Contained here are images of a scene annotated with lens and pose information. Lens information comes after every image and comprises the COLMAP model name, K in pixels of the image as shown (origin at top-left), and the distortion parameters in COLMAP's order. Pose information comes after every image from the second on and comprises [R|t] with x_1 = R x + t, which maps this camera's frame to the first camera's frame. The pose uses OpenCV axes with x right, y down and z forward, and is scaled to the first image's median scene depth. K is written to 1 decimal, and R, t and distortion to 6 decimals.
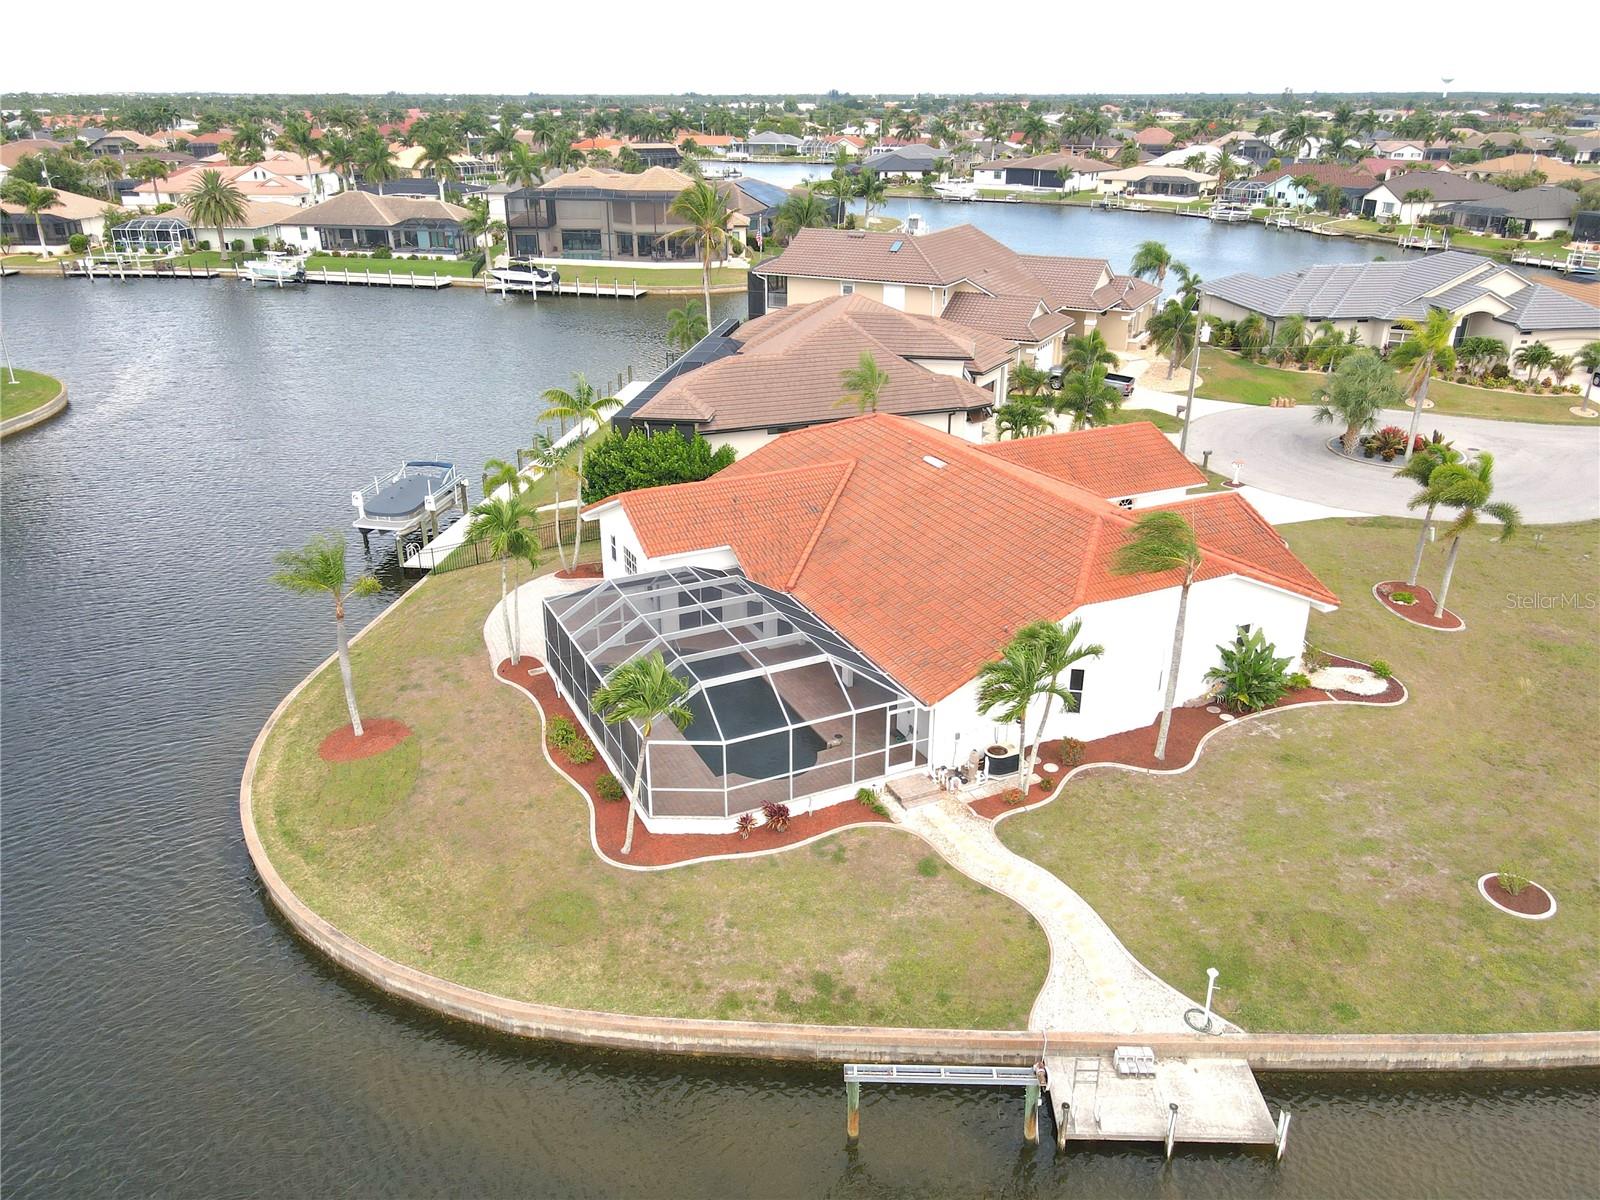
lens RADIAL K [[1173.8, 0, 800.0], [0, 1173.8, 600.0], [0, 0, 1]] dist [0.008520, 0.003905]
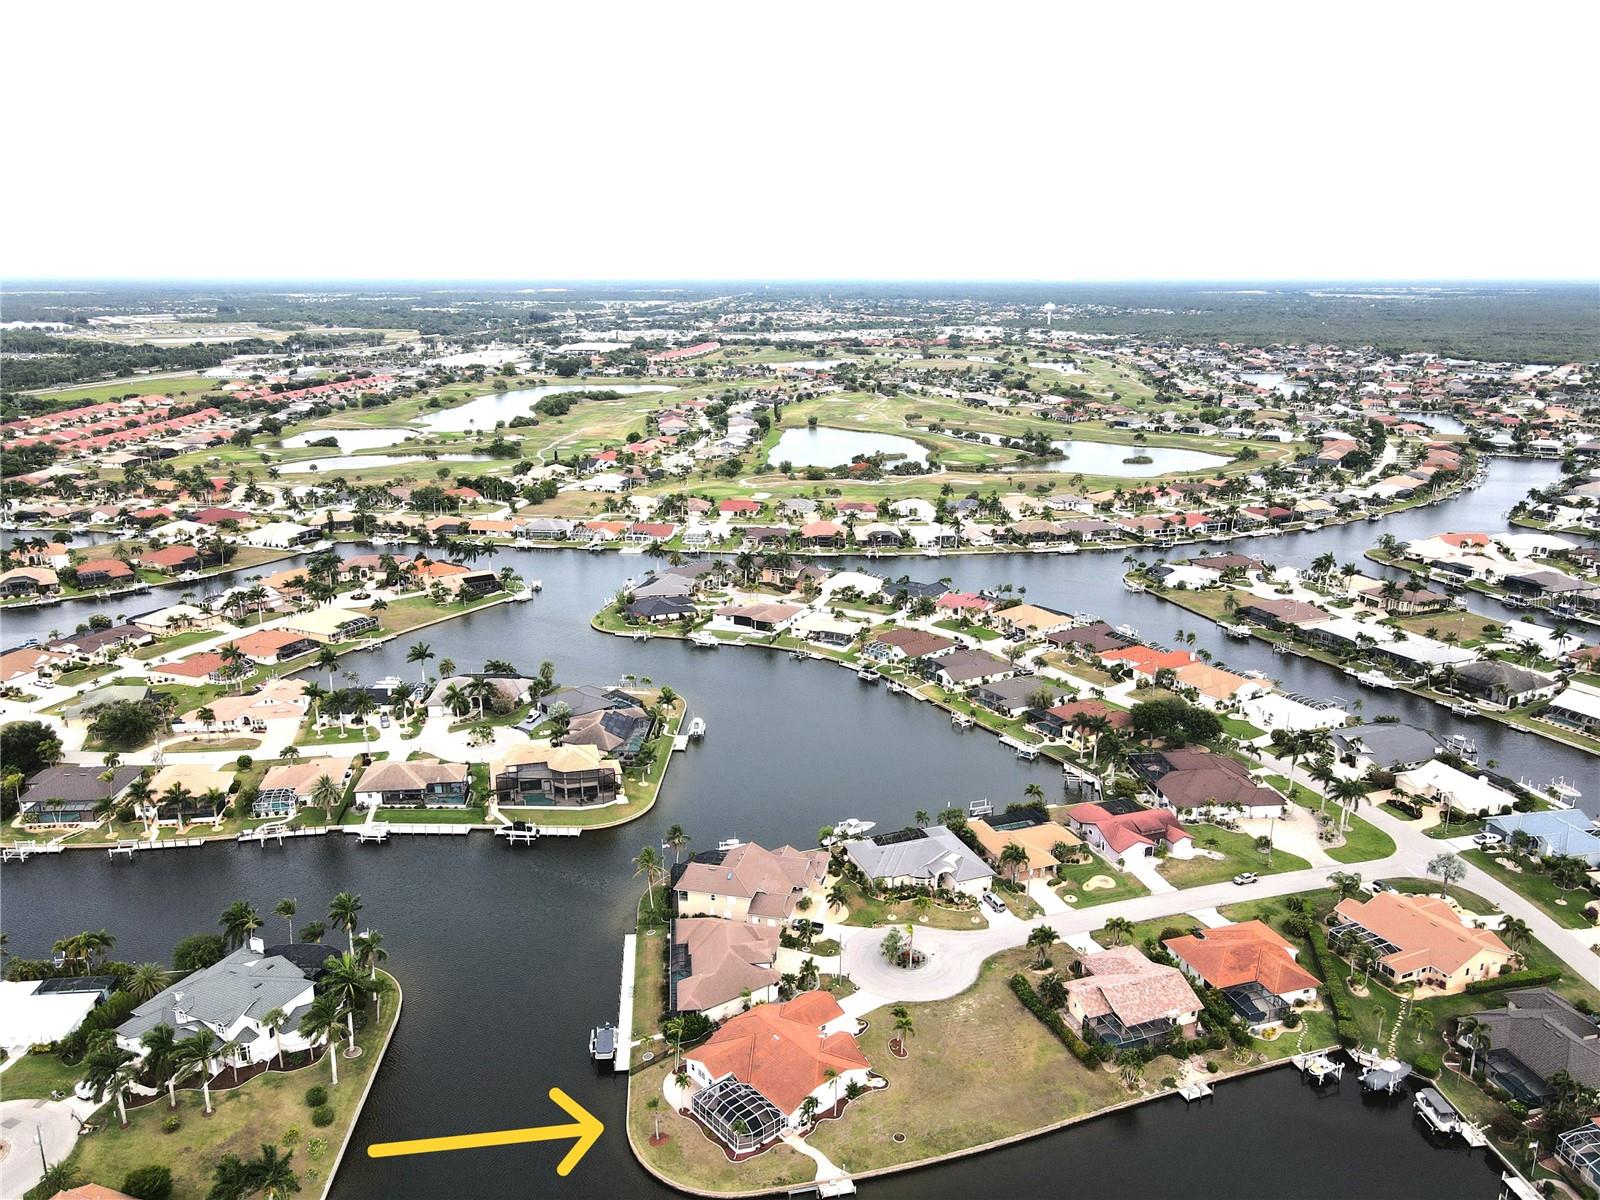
lens RADIAL K [[1178.6, 0, 800.0], [0, 1178.6, 600.0], [0, 0, 1]] dist [-0.007269, 0.039367]
pose [[0.967944, -0.064894, 0.242636, -0.496475], [0.096075, 0.988240, -0.118961, -0.800582], [-0.232063, 0.138459, 0.962796, -2.239978]]
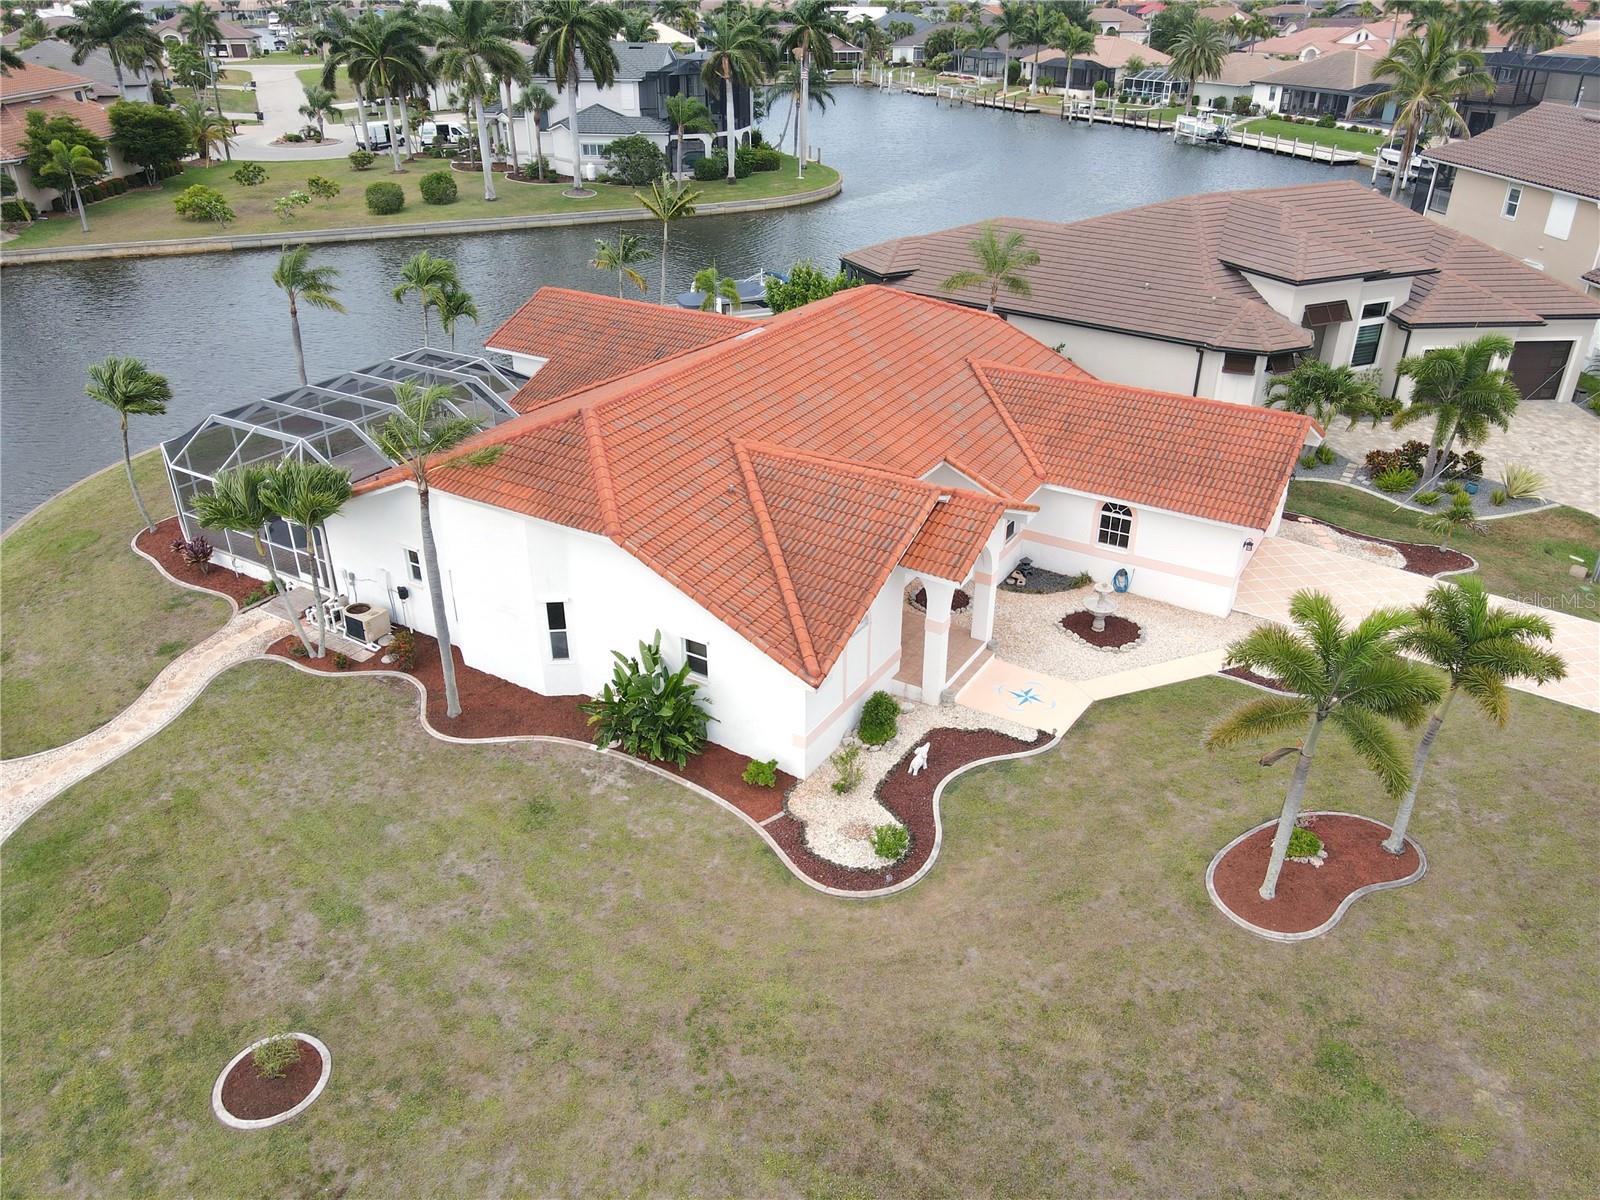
lens RADIAL K [[1173.6, 0, 800.0], [0, 1173.6, 600.0], [0, 0, 1]] dist [0.012986, 0.007597]
pose [[0.541725, 0.395526, -0.741683, 0.567153], [-0.331649, 0.911363, 0.243776, -0.114770], [0.772362, 0.113919, 0.624884, 0.402103]]
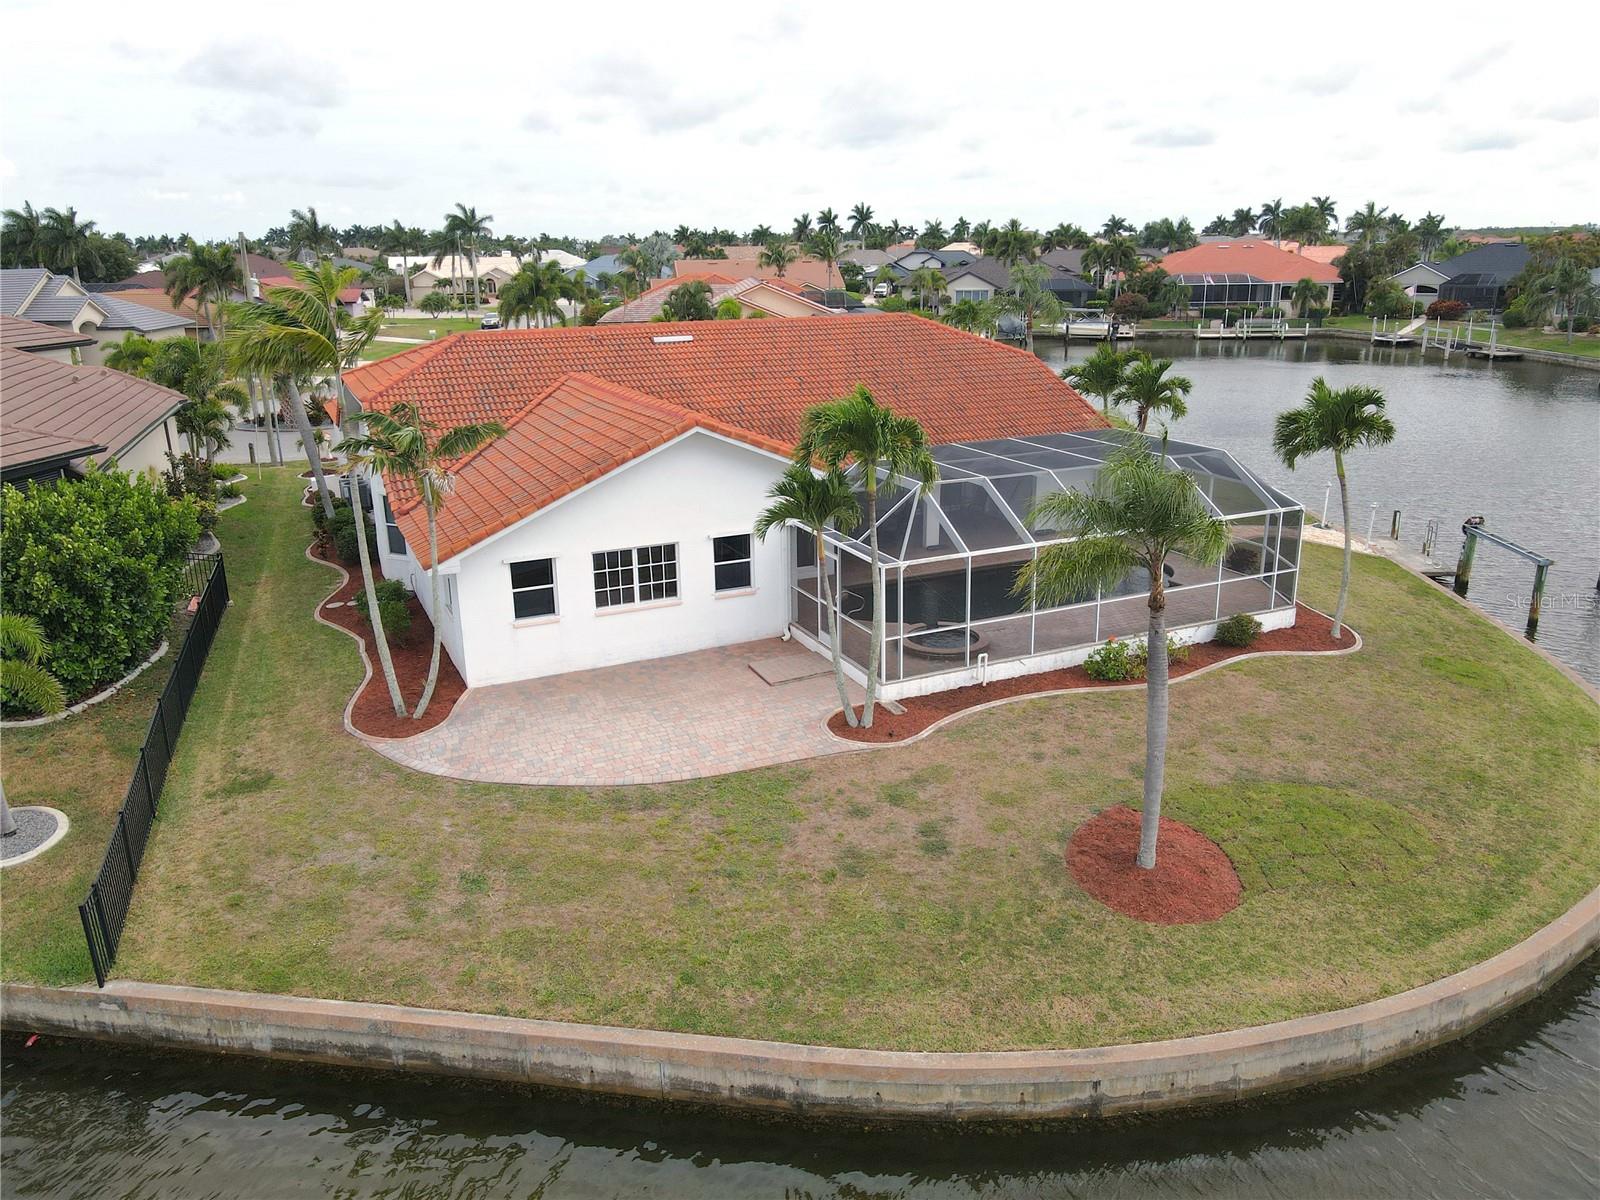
lens RADIAL K [[1178.6, 0, 800.0], [0, 1178.6, 600.0], [0, 0, 1]] dist [-0.007269, 0.039367]
pose [[0.015875, -0.291697, 0.956379, -0.498155], [0.407252, 0.875450, 0.260254, -0.097461], [-0.913178, 0.385356, 0.132692, 0.640023]]
